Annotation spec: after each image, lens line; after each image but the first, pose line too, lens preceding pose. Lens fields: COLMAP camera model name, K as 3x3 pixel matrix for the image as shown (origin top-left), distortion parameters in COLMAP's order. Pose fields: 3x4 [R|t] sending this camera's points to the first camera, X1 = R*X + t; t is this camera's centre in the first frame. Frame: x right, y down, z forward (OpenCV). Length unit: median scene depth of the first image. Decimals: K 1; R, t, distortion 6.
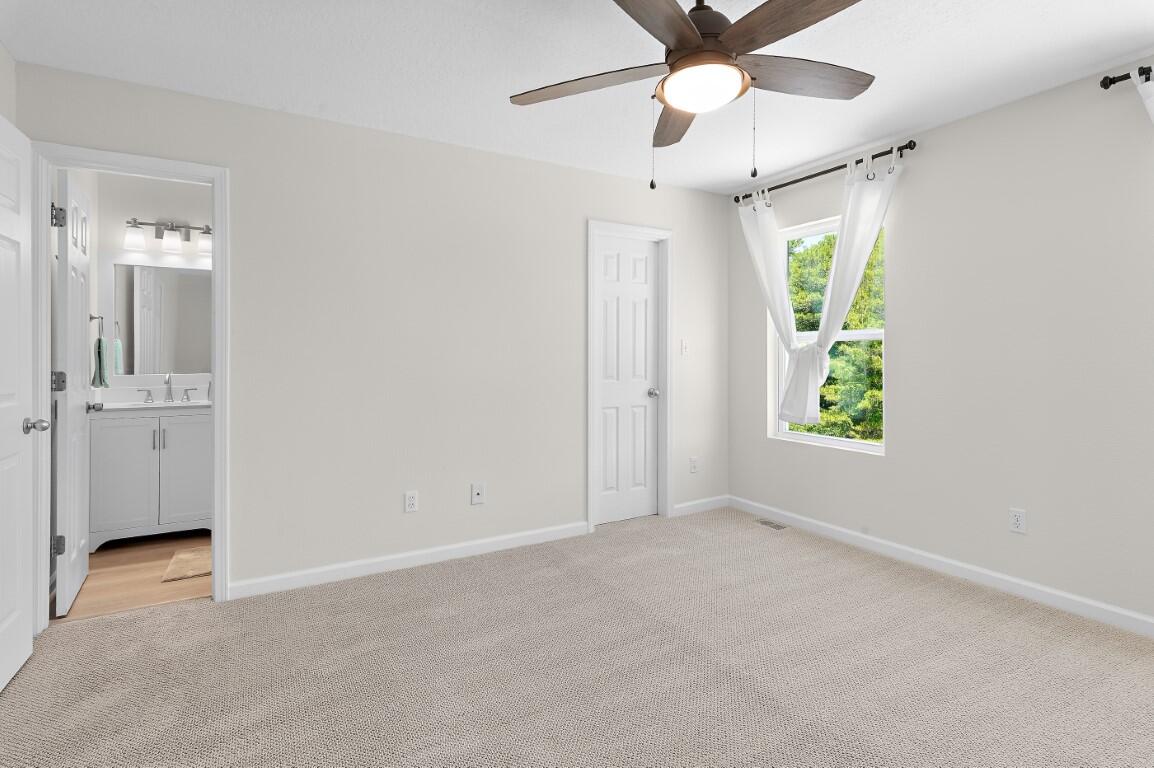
lens RADIAL K [[564.1, 0, 576.1], [0, 564.1, 380.9], [0, 0, 1]] dist [0.003266, 0.000395]
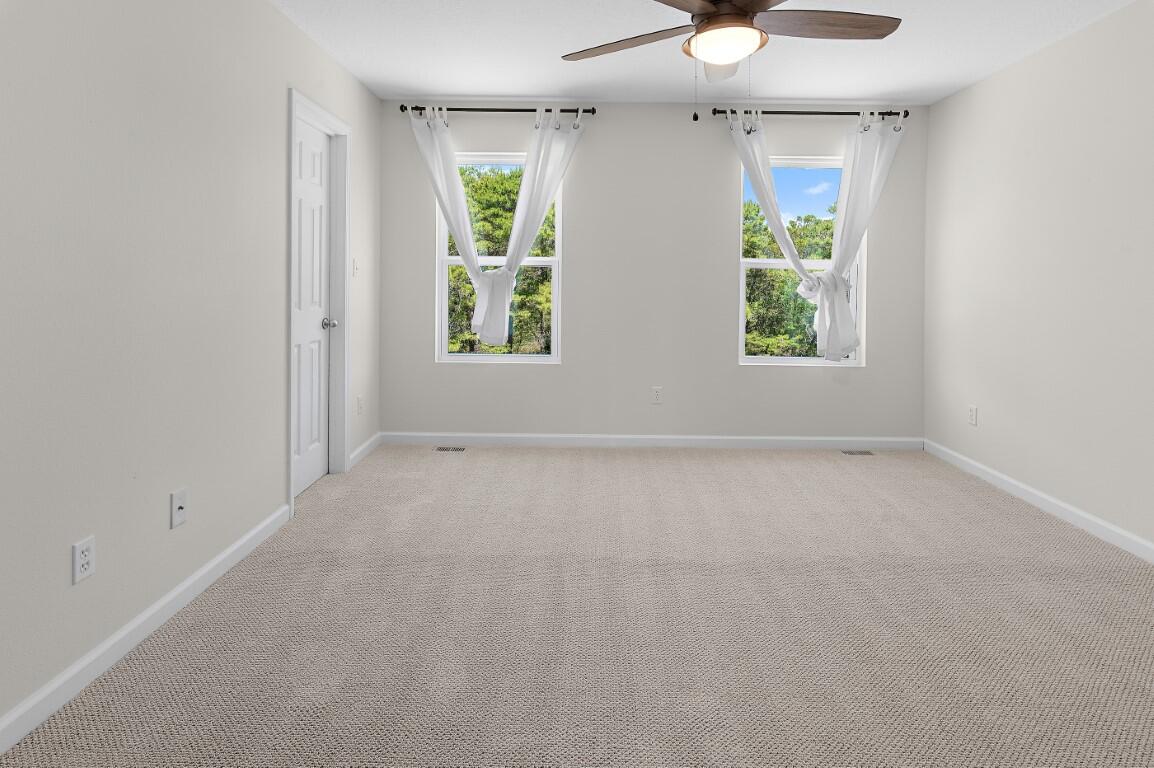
lens RADIAL K [[582.8, 0, 578.2], [0, 582.8, 309.8], [0, 0, 1]] dist [-0.000331, -0.000271]
pose [[0.510900, -0.036547, 0.858863, -0.426252], [0.031814, 0.999215, 0.023595, -0.006733], [-0.859051, 0.015269, 0.511662, 0.291951]]
